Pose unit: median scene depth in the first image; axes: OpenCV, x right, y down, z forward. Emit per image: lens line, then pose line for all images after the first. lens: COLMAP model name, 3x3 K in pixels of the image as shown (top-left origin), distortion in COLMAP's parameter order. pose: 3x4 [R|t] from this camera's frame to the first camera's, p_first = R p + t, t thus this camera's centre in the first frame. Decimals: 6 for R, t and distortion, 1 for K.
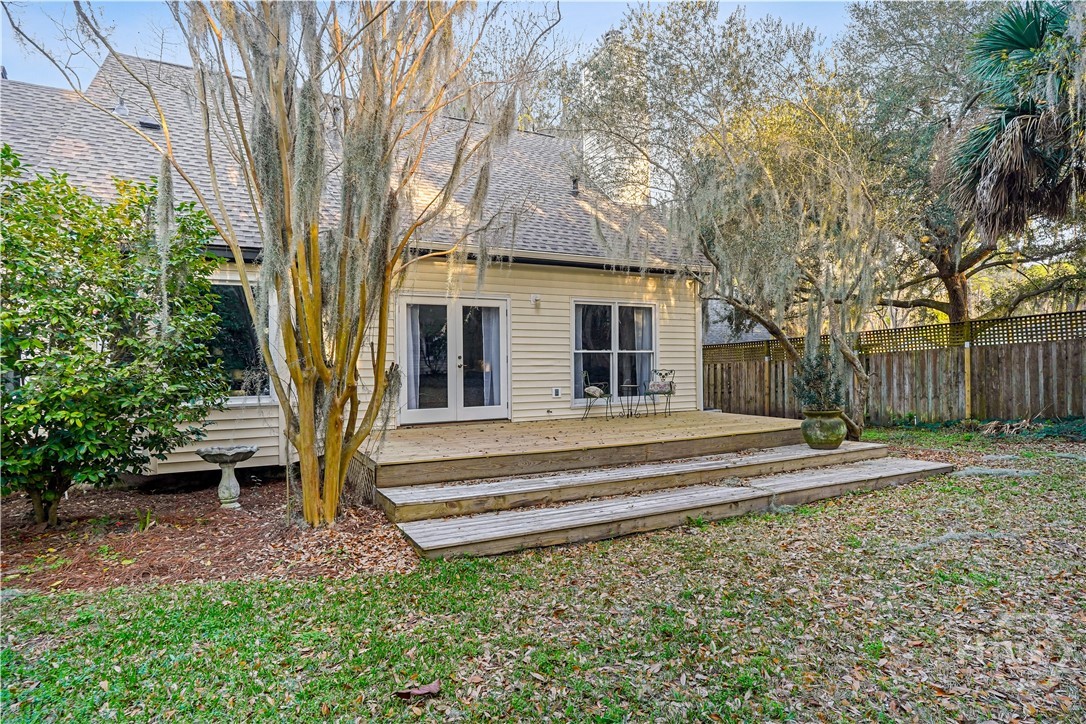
lens RADIAL K [[579.6, 0, 543.0], [0, 579.6, 362.0], [0, 0, 1]] dist [-0.002204, 0.000562]
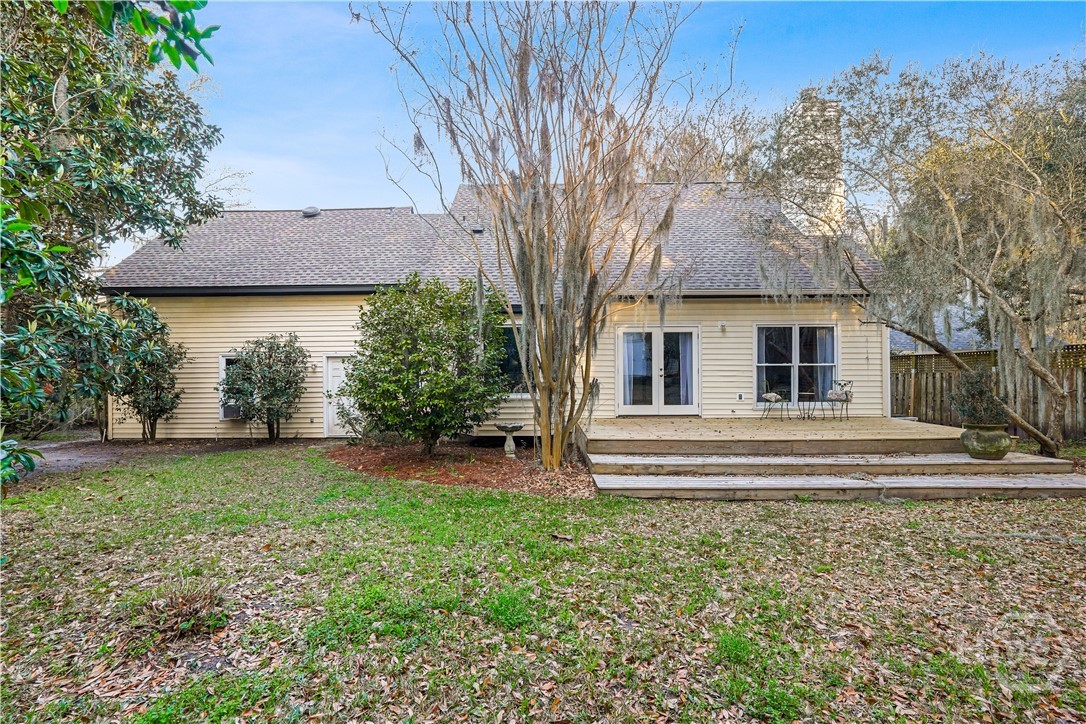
lens RADIAL K [[494.5, 0, 543.0], [0, 494.5, 362.0], [0, 0, 1]] dist [0.001181, 0.000372]
pose [[0.885723, 0.004715, -0.464191, 0.248819], [-0.003864, 0.999989, 0.002785, -0.044472], [0.464198, -0.000673, 0.885731, -0.295806]]
